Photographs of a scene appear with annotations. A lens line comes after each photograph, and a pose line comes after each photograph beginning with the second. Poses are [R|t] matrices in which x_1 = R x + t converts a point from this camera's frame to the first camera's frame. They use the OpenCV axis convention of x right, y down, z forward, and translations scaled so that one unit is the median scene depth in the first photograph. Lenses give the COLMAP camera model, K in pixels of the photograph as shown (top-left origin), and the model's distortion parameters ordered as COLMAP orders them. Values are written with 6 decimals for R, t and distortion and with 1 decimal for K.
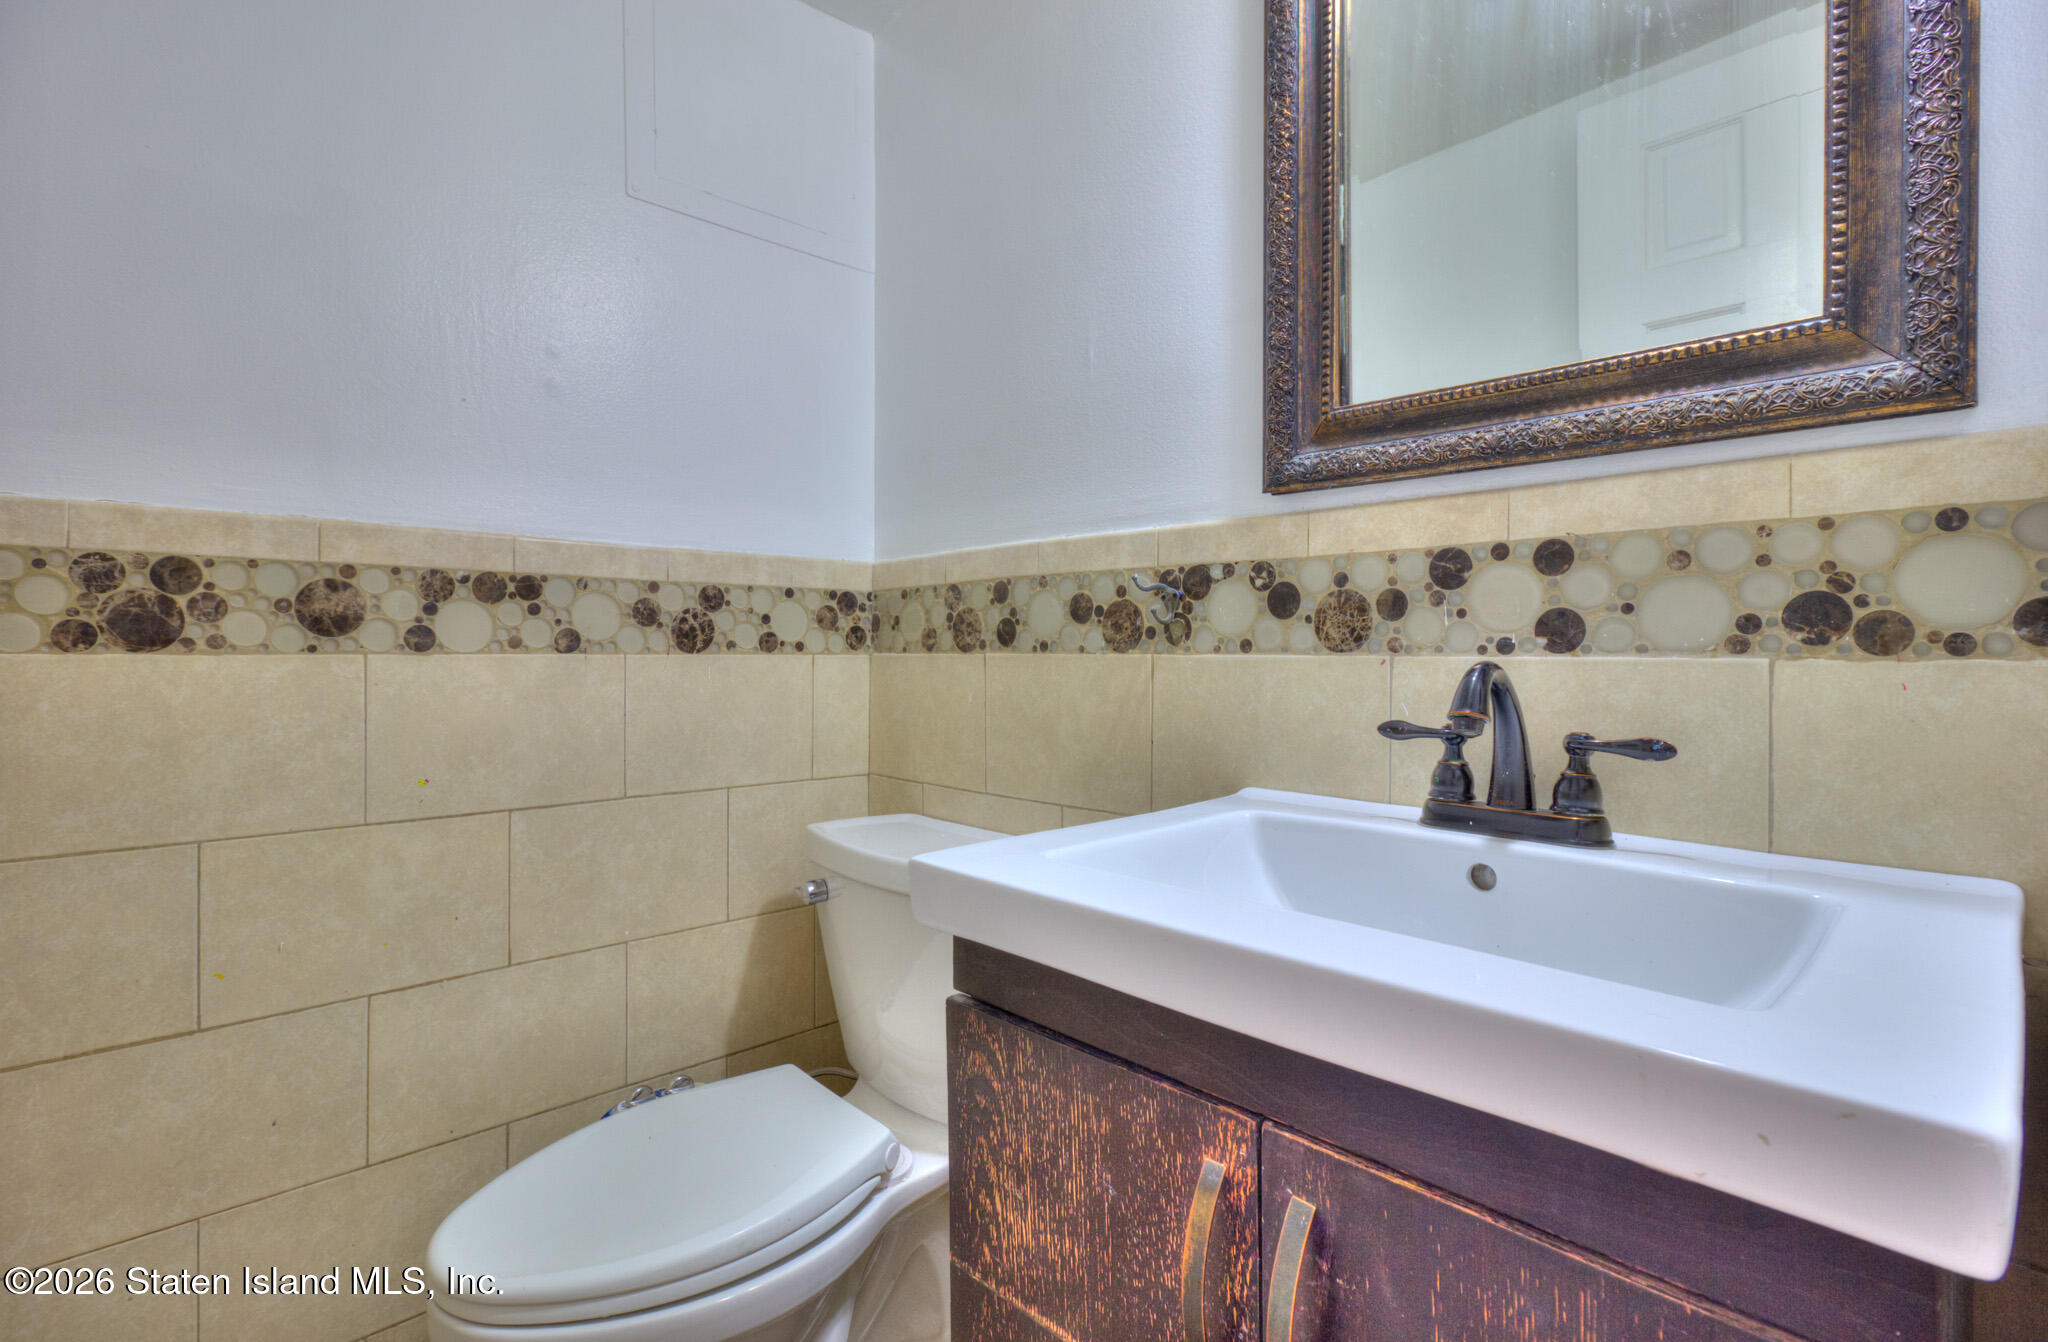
lens RADIAL K [[959.2, 0, 1030.8], [0, 959.2, 669.5], [0, 0, 1]] dist [-0.010442, 0.006133]
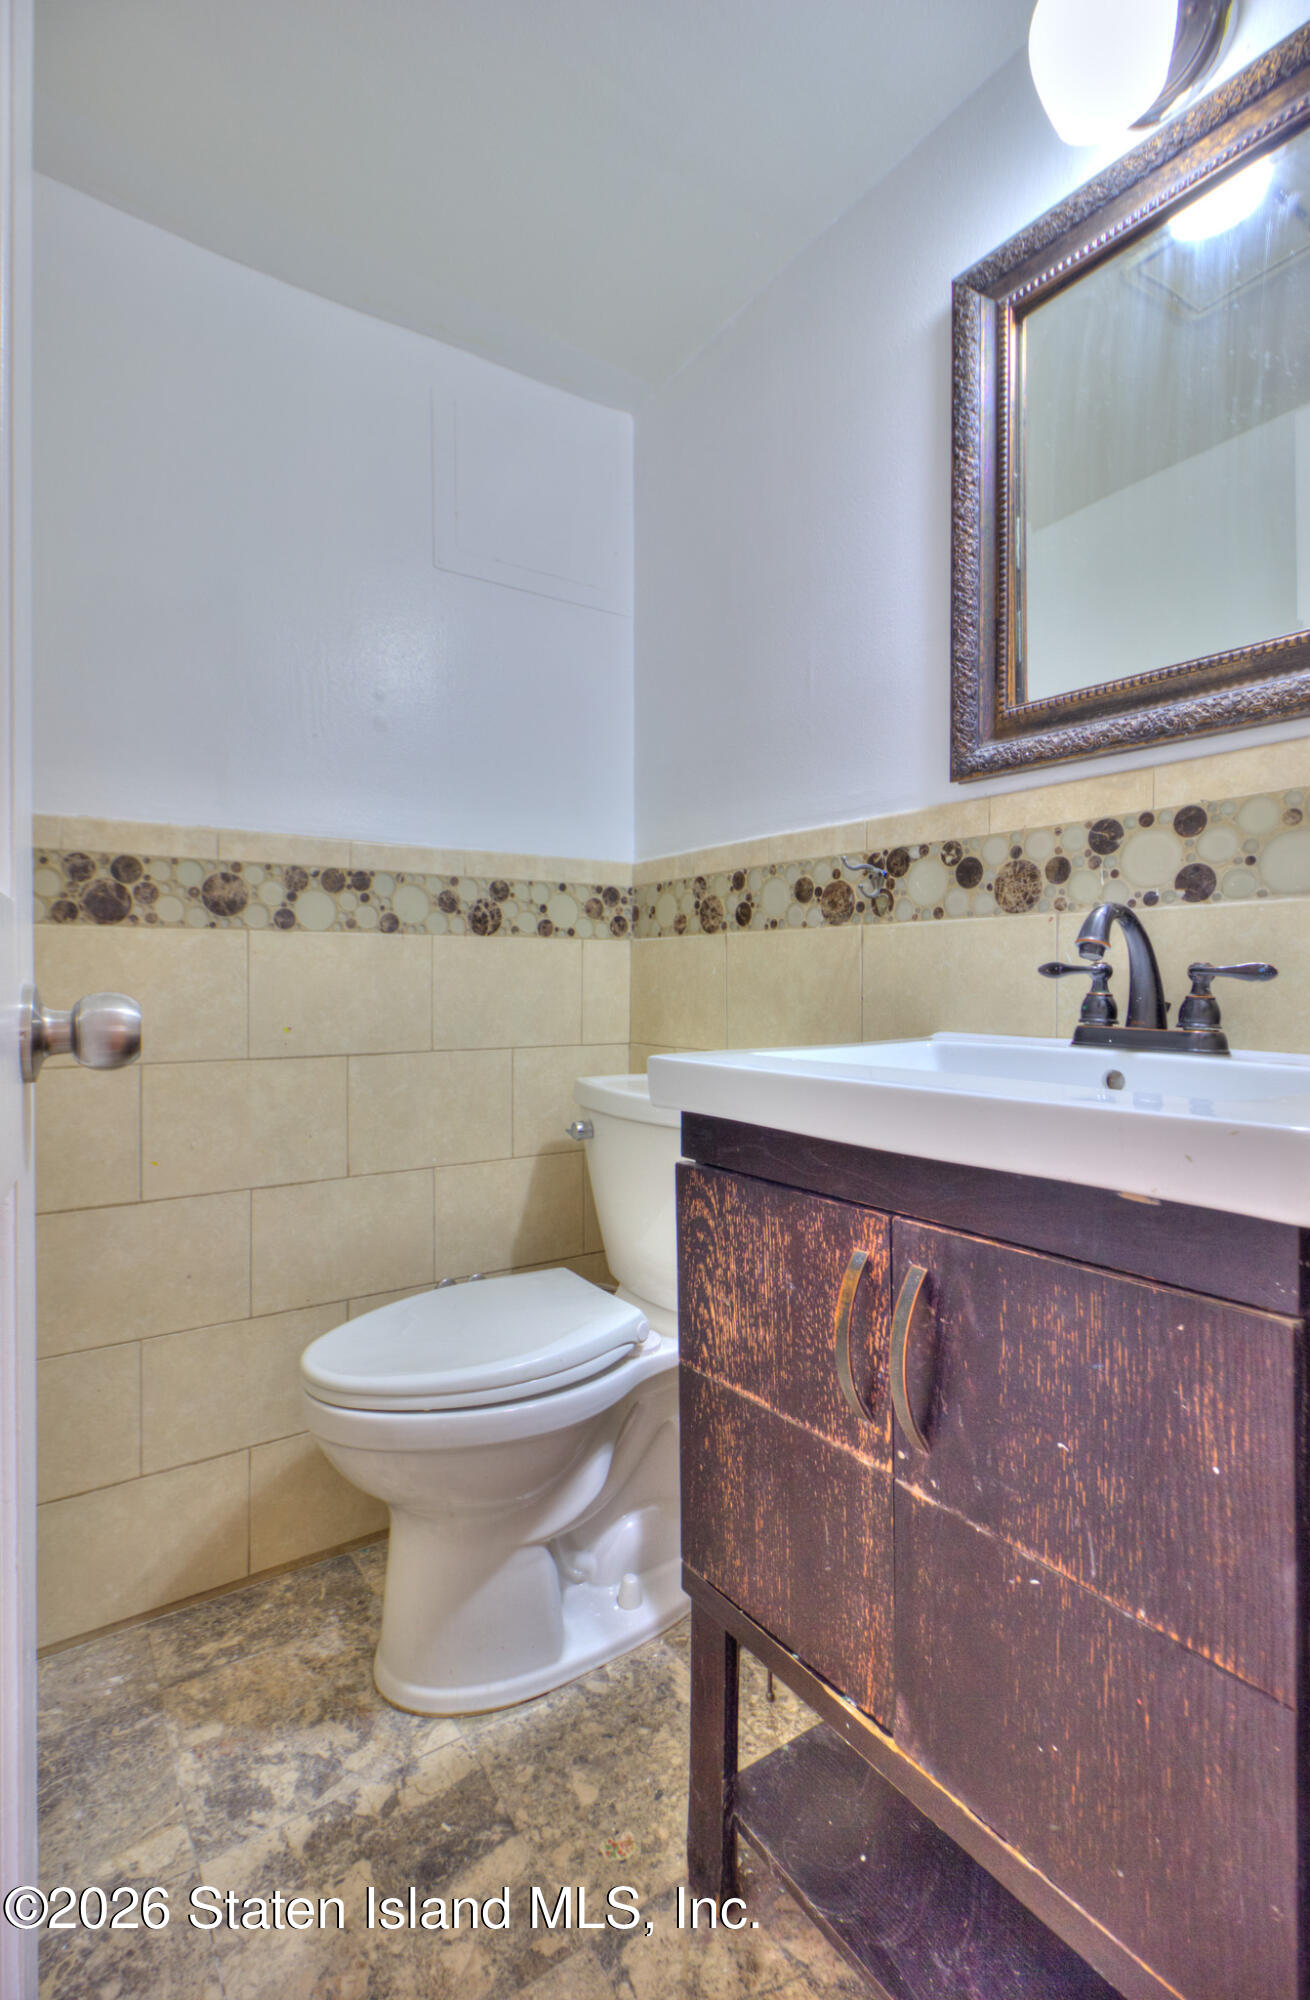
lens RADIAL K [[936.7, 0, 656.6], [0, 936.7, 985.0], [0, 0, 1]] dist [-0.010442, 0.006133]
pose [[0.988663, -0.005788, -0.150040, 0.060822], [0.004148, 0.999928, -0.011243, 0.085077], [0.150094, 0.010493, 0.988616, -0.211412]]
